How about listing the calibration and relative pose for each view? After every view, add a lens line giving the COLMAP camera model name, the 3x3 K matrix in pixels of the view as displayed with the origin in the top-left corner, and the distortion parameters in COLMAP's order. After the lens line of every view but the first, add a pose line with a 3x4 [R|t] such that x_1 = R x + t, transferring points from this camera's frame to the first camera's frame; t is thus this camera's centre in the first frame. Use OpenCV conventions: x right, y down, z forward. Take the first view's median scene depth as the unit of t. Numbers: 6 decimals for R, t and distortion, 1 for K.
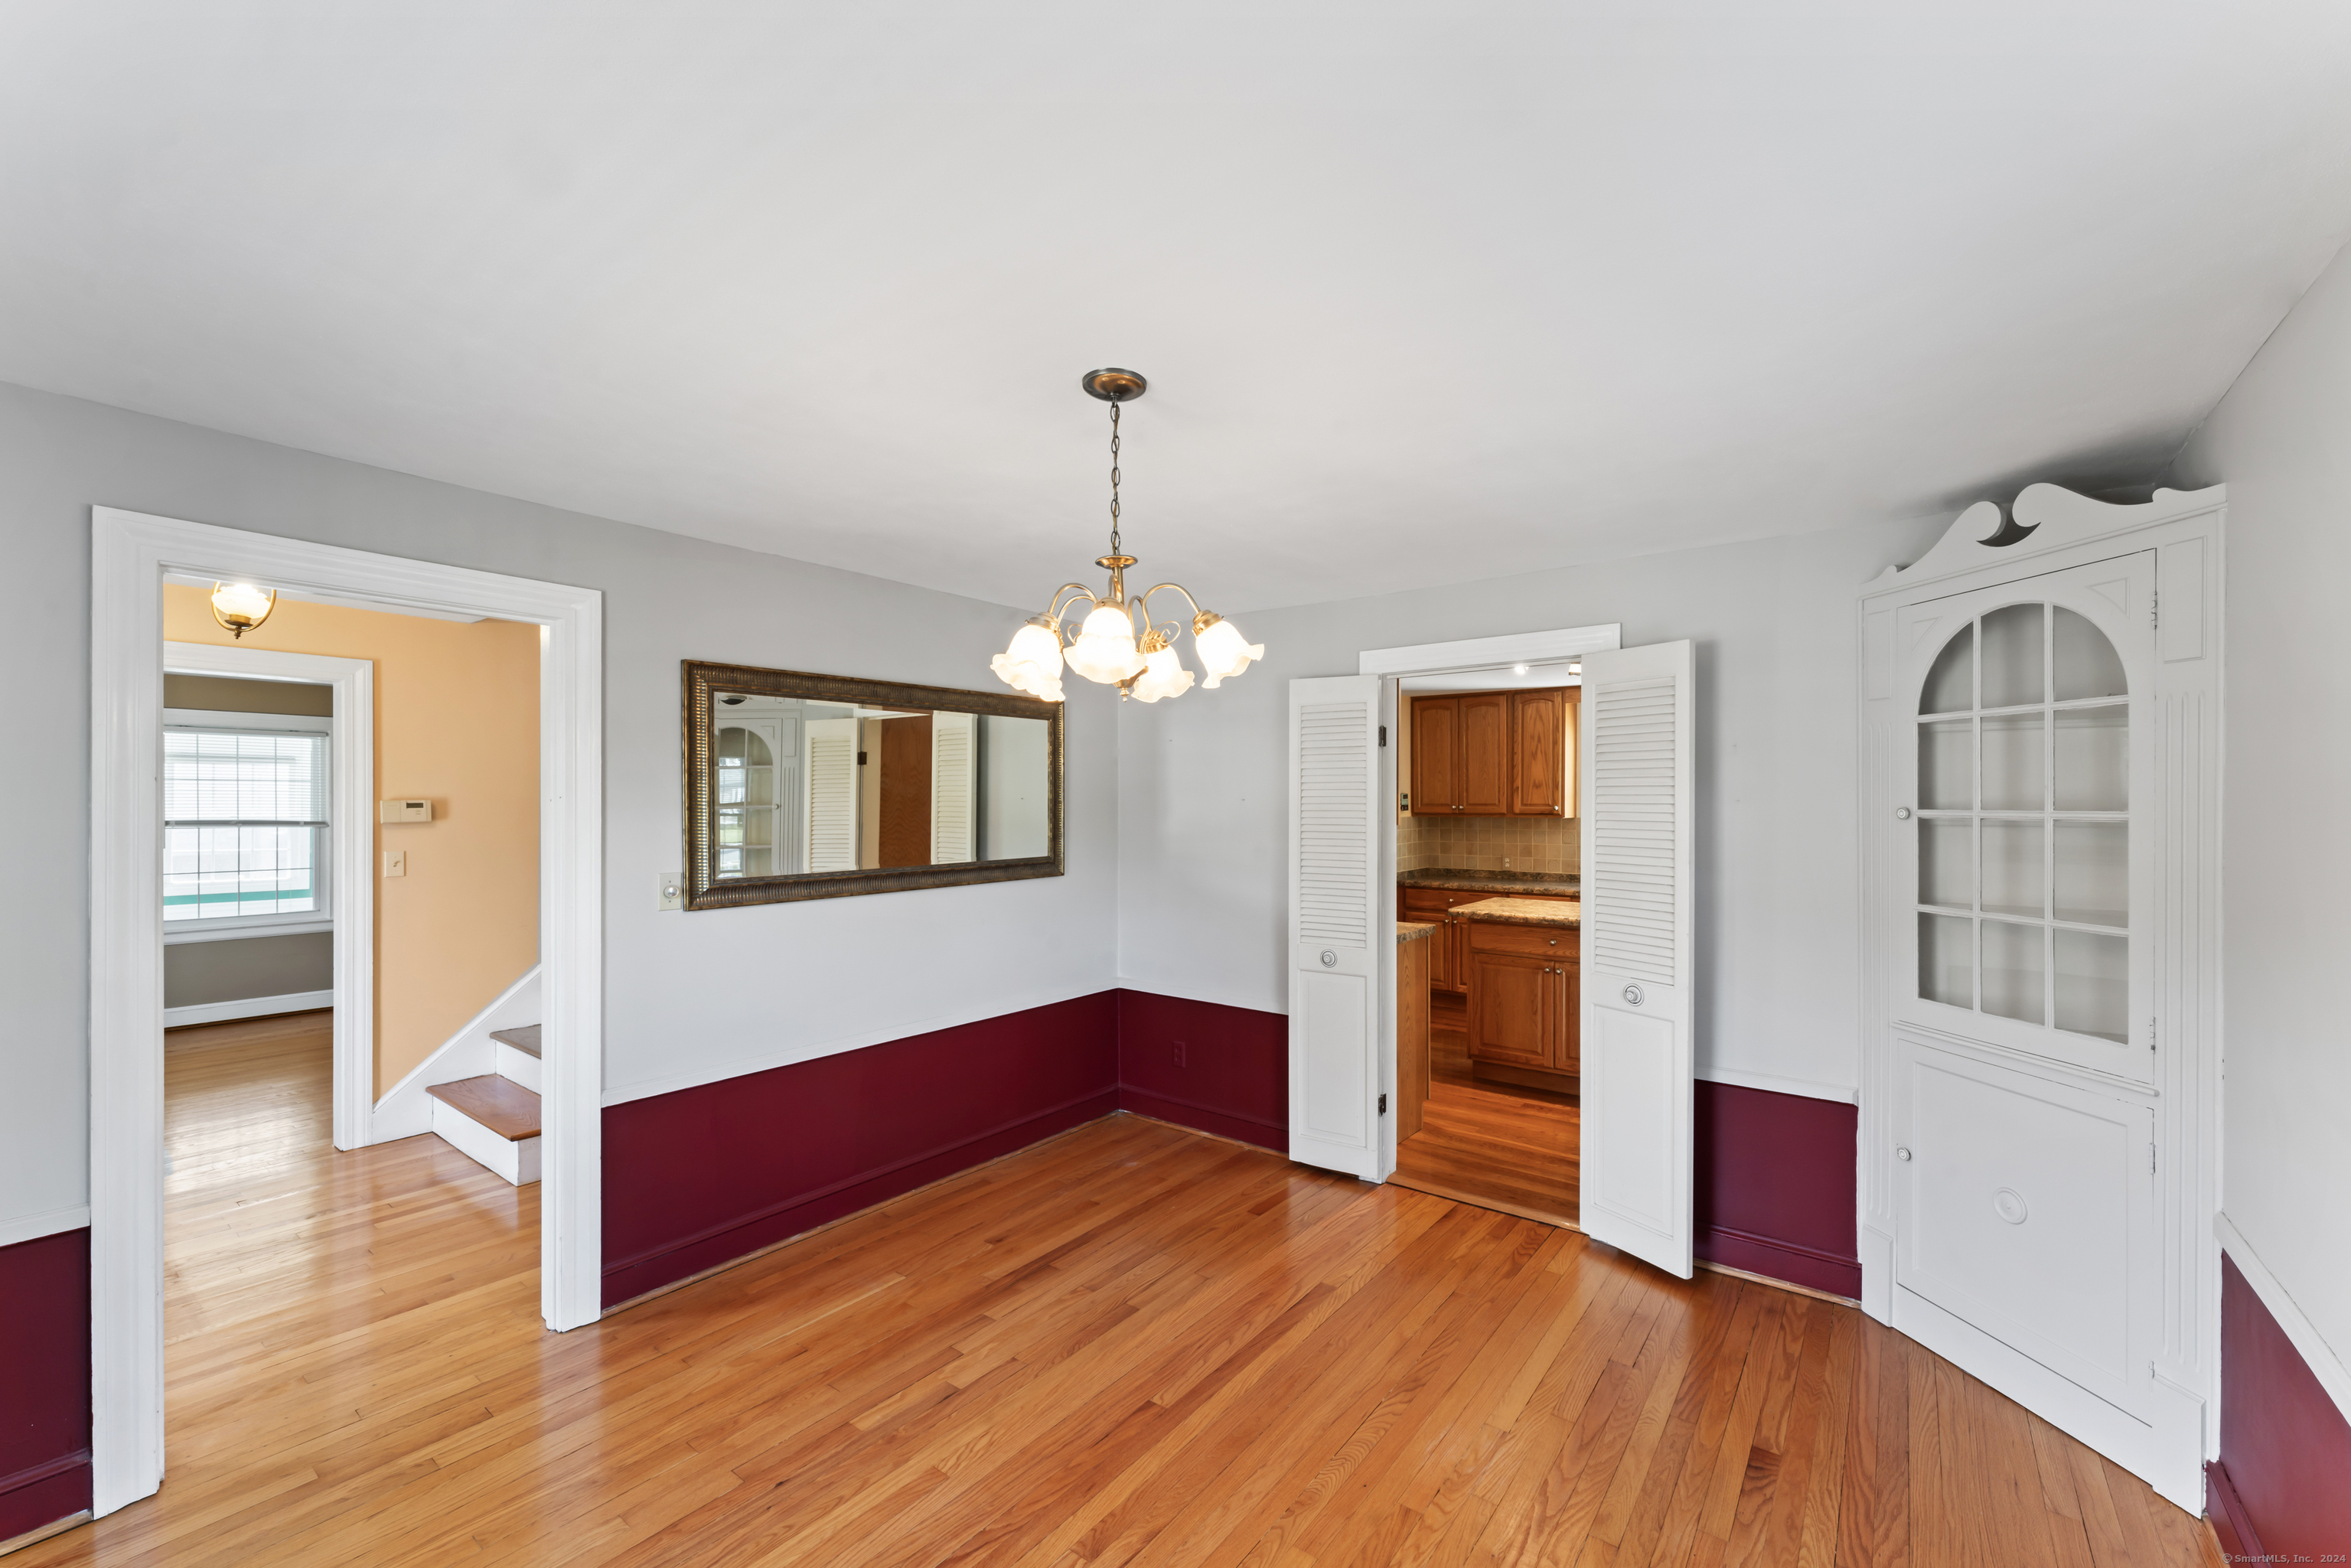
lens RADIAL K [[943.3, 0, 1172.6], [0, 943.3, 796.1], [0, 0, 1]] dist [-0.000617, -0.000140]
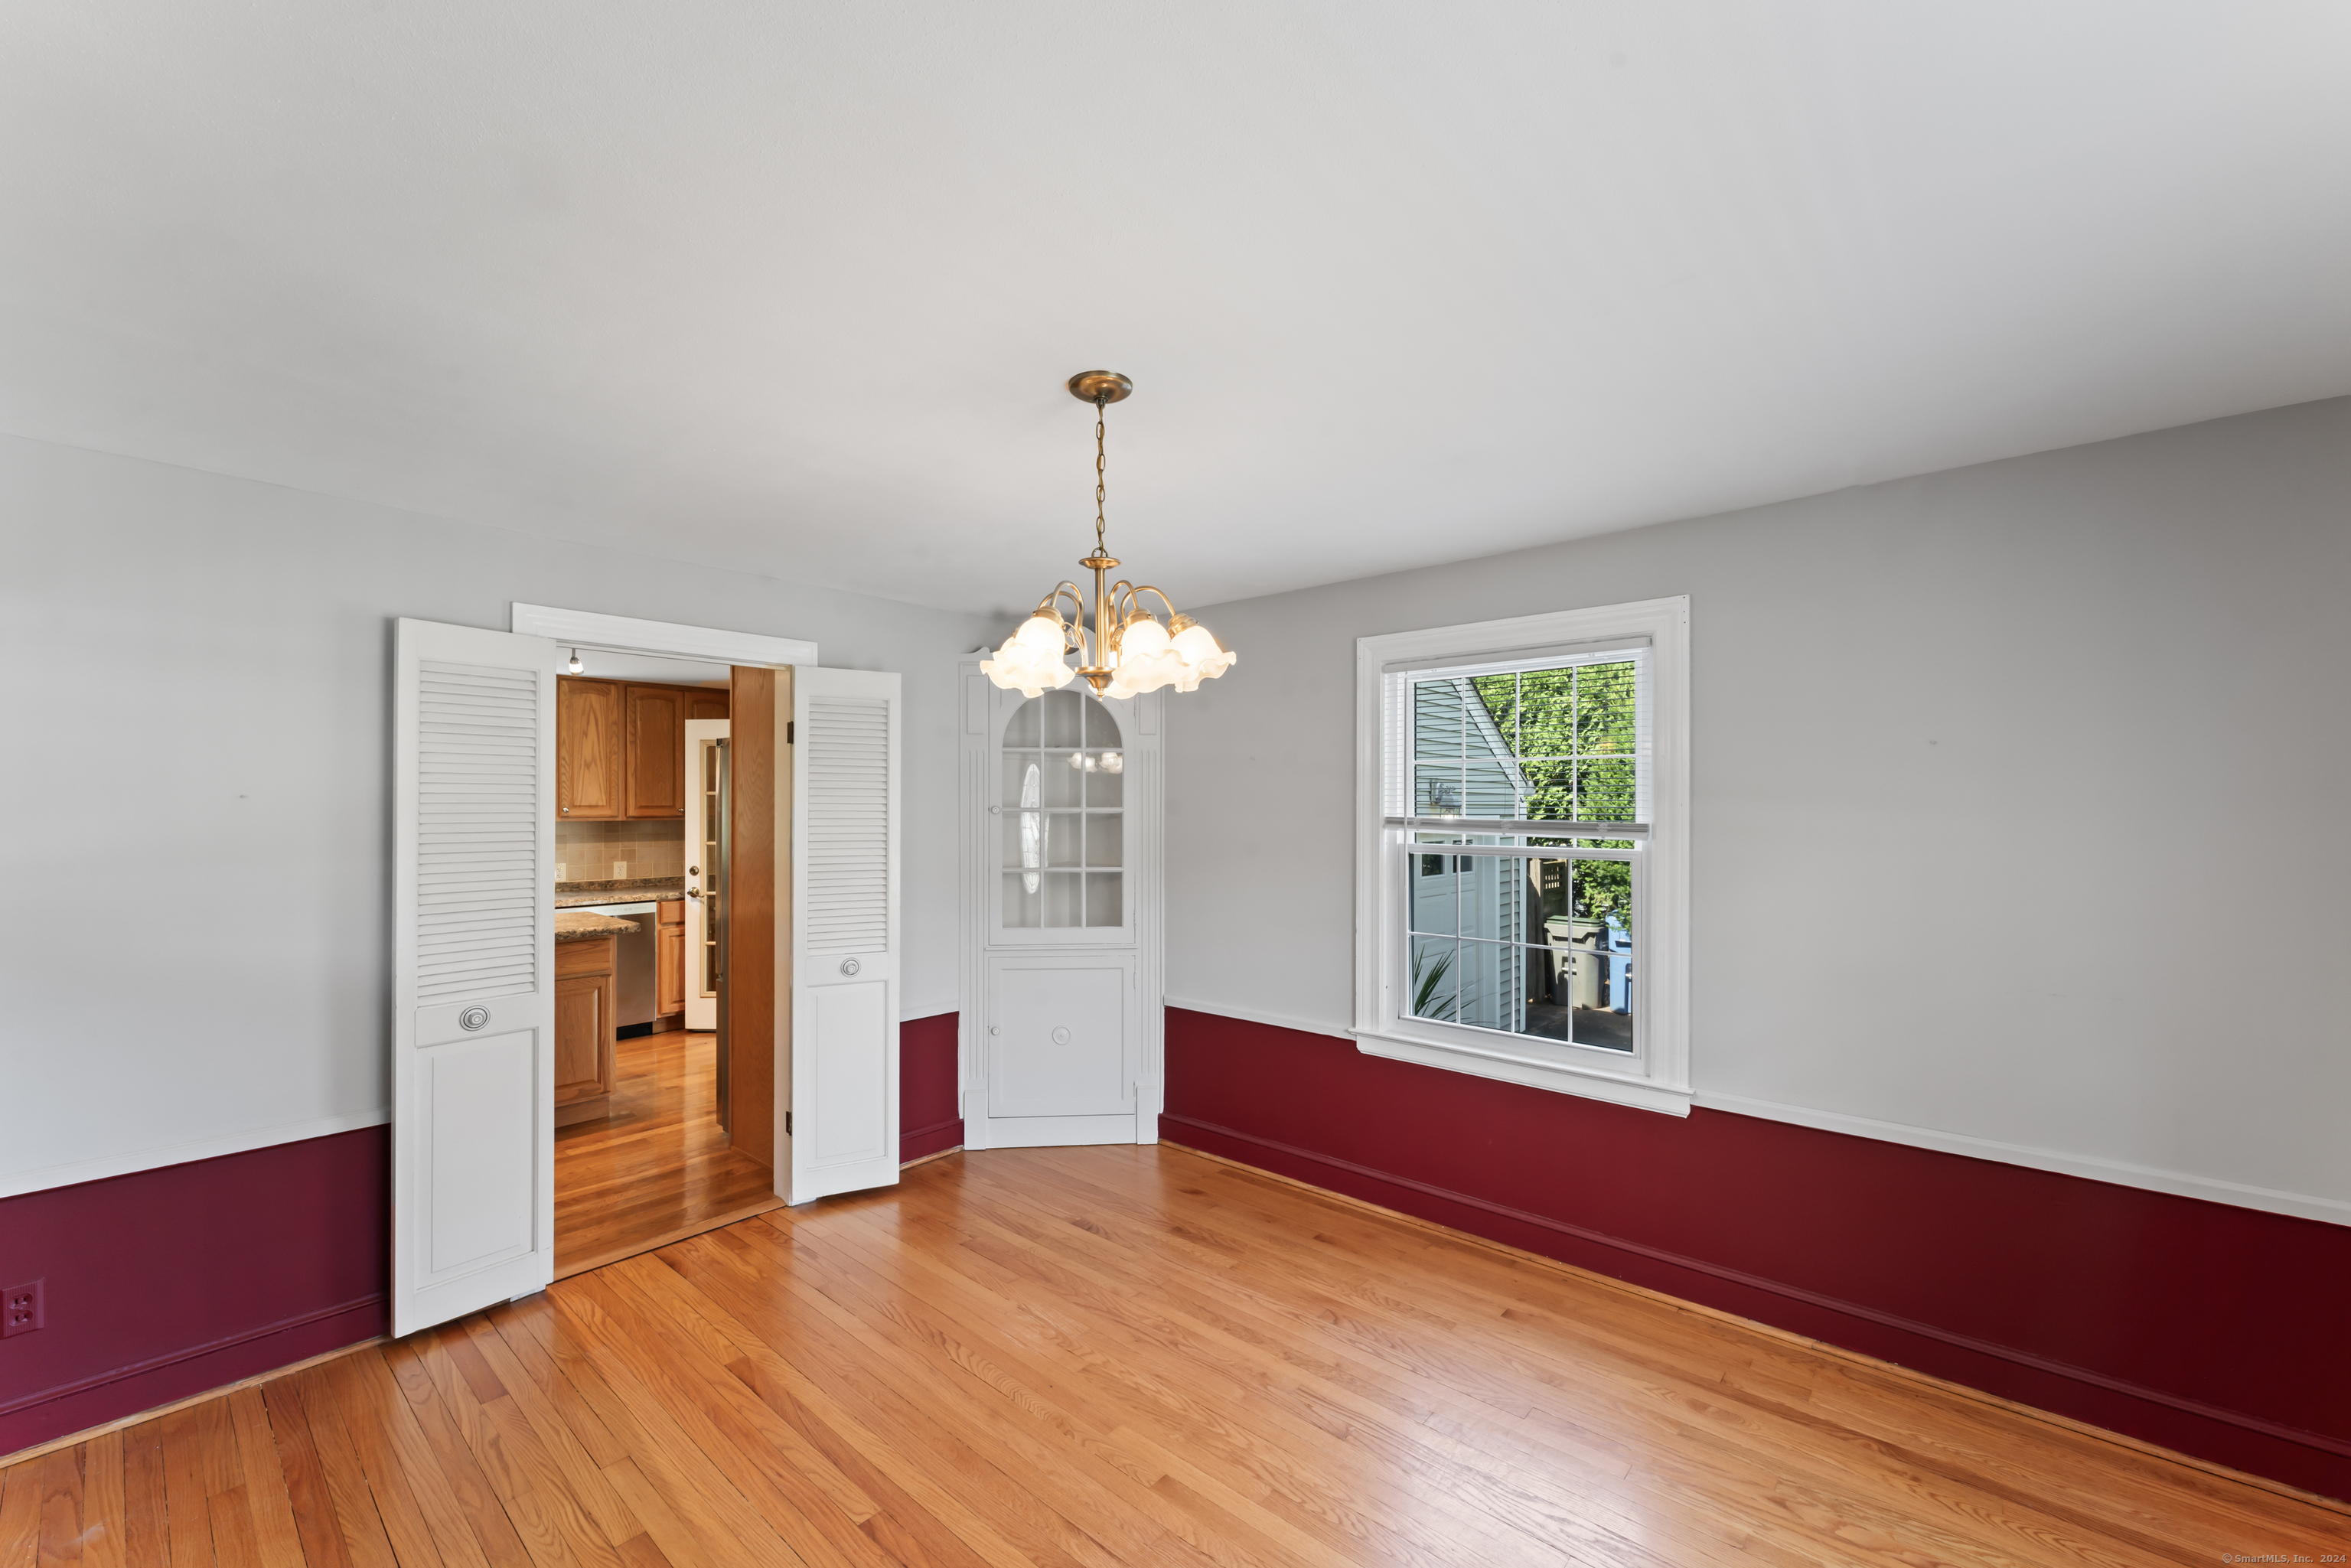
lens RADIAL K [[947.1, 0, 1178.6], [0, 947.1, 797.7], [0, 0, 1]] dist [-0.000026, 0.000340]
pose [[0.063529, 0.007853, 0.997949, -0.530006], [-0.008795, 0.999935, -0.007309, 0.003889], [-0.997941, -0.008313, 0.063594, 0.423898]]
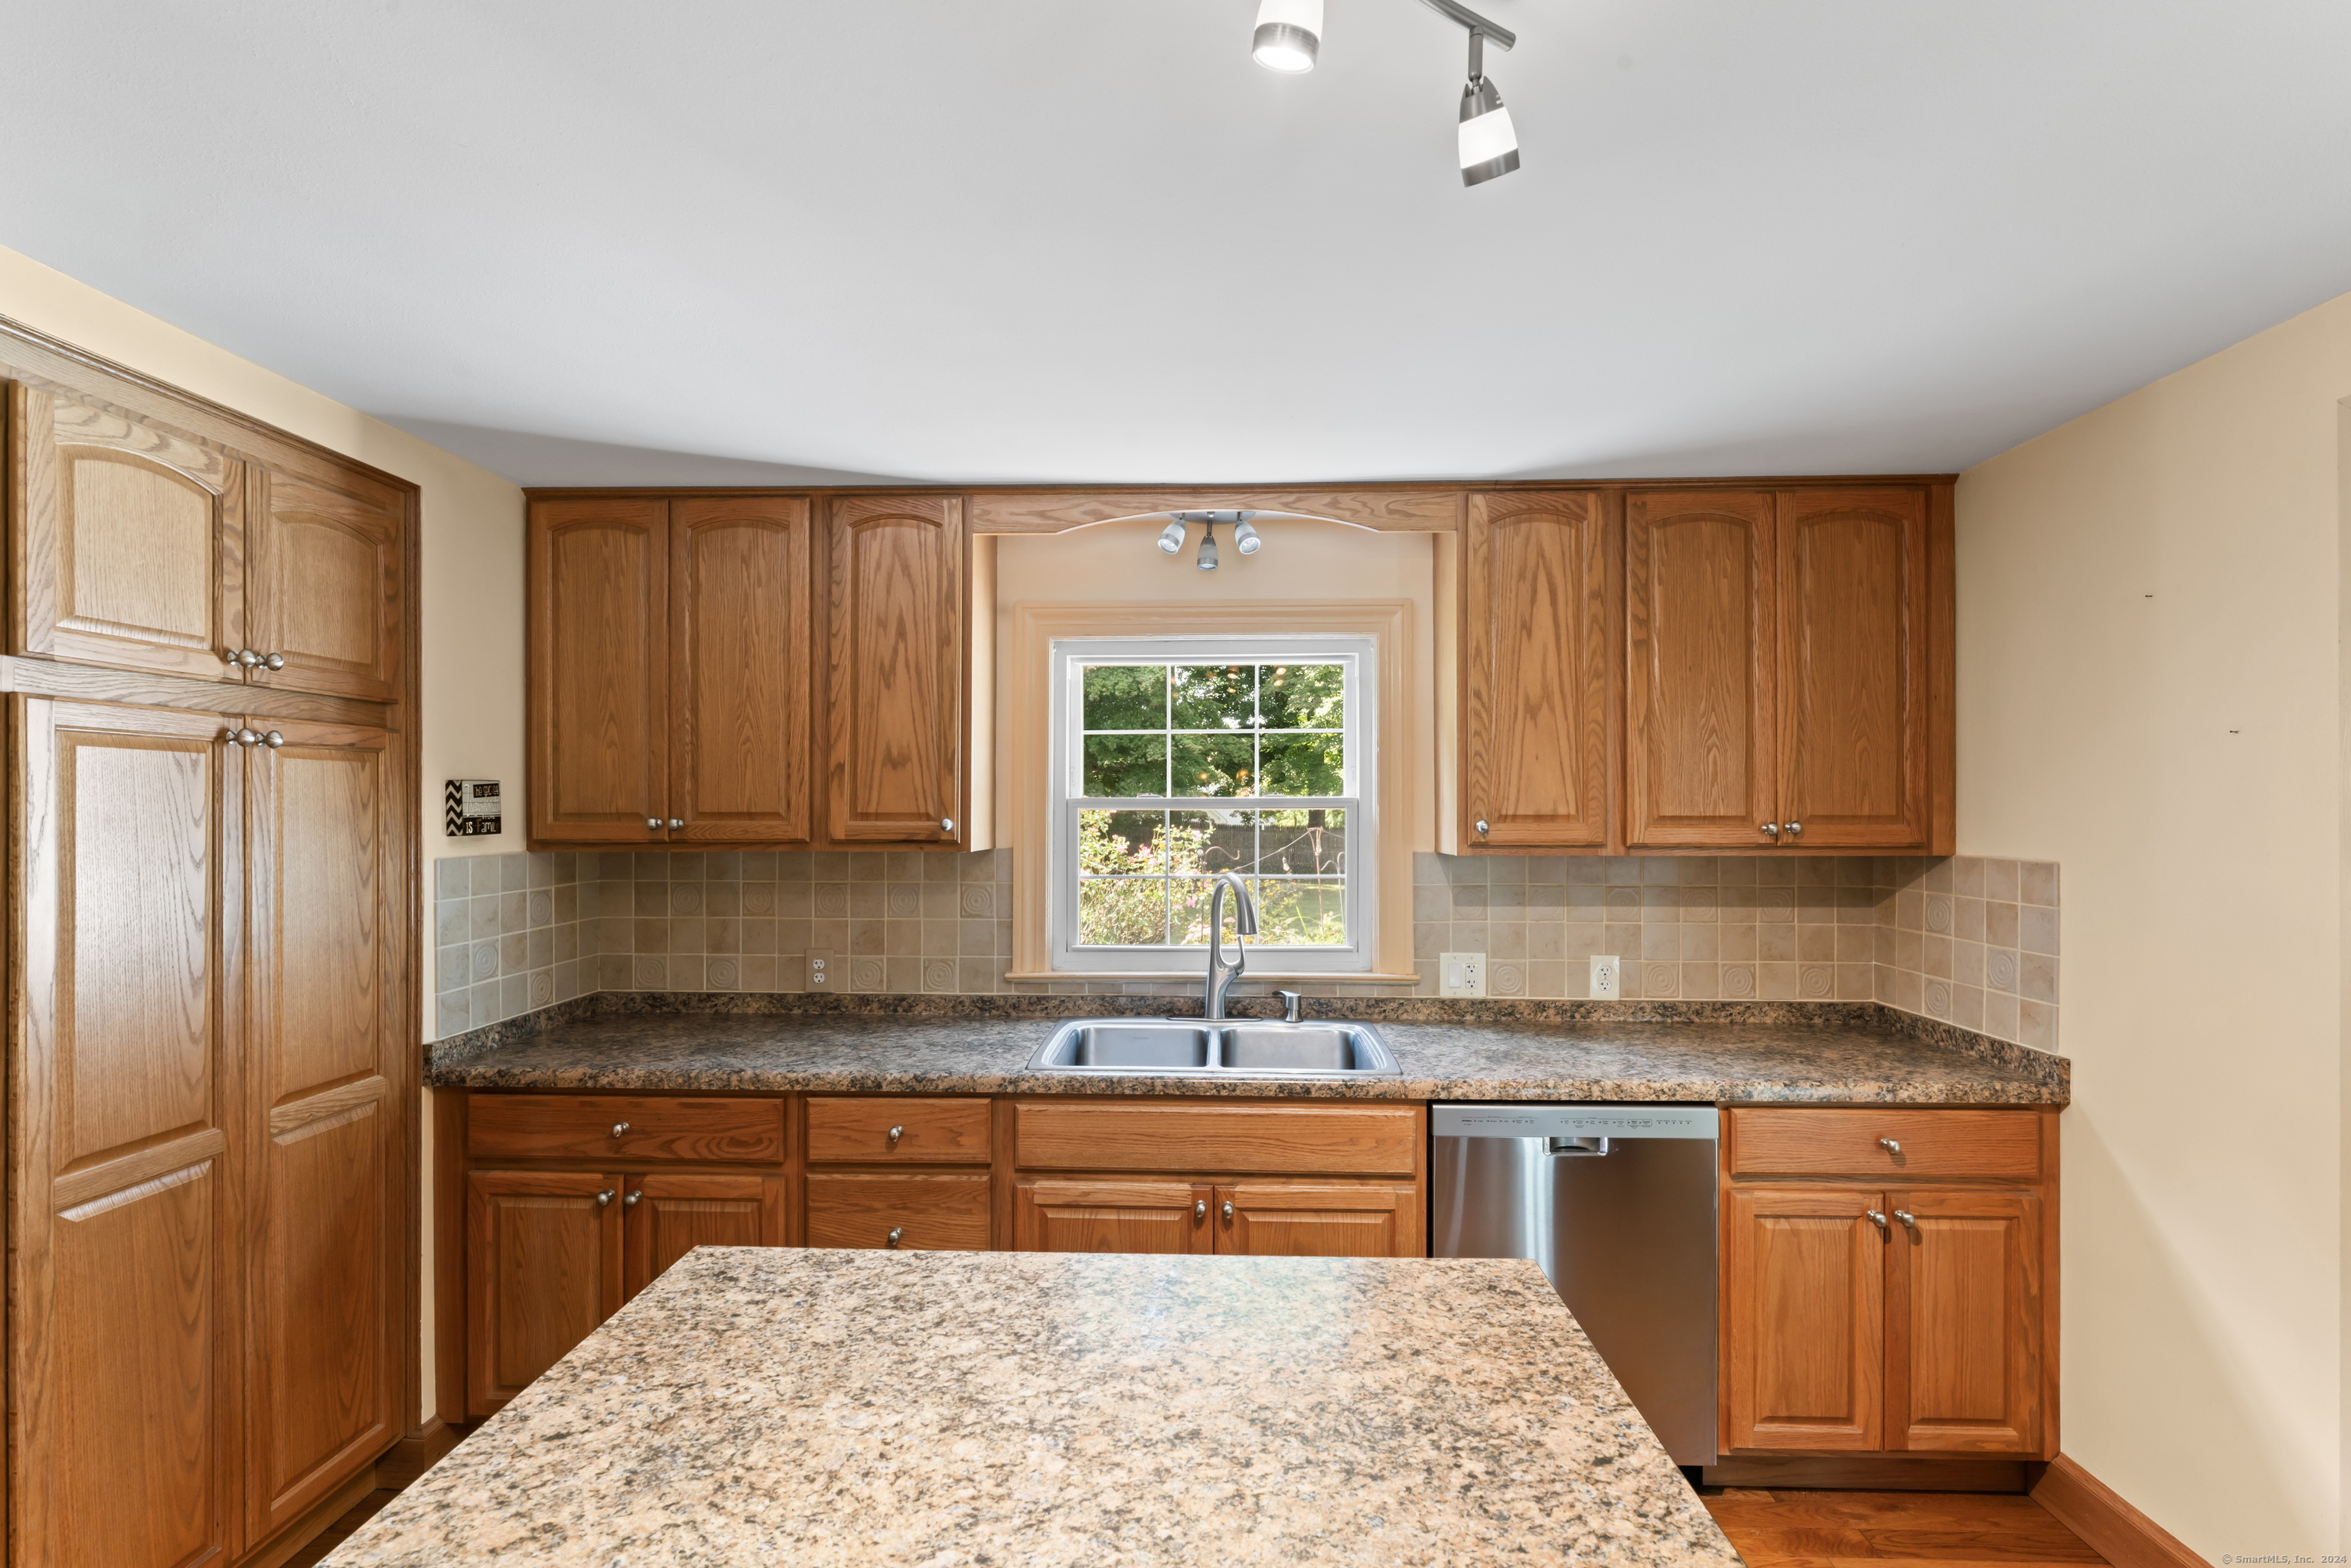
lens RADIAL K [[1038.6, 0, 1185.2], [0, 1038.6, 815.7], [0, 0, 1]] dist [-0.000607, -0.000132]
pose [[0.808680, -0.001679, 0.588247, 0.443629], [-0.004913, 0.999942, 0.009607, 0.008773], [-0.588228, -0.010659, 0.808625, 1.122943]]
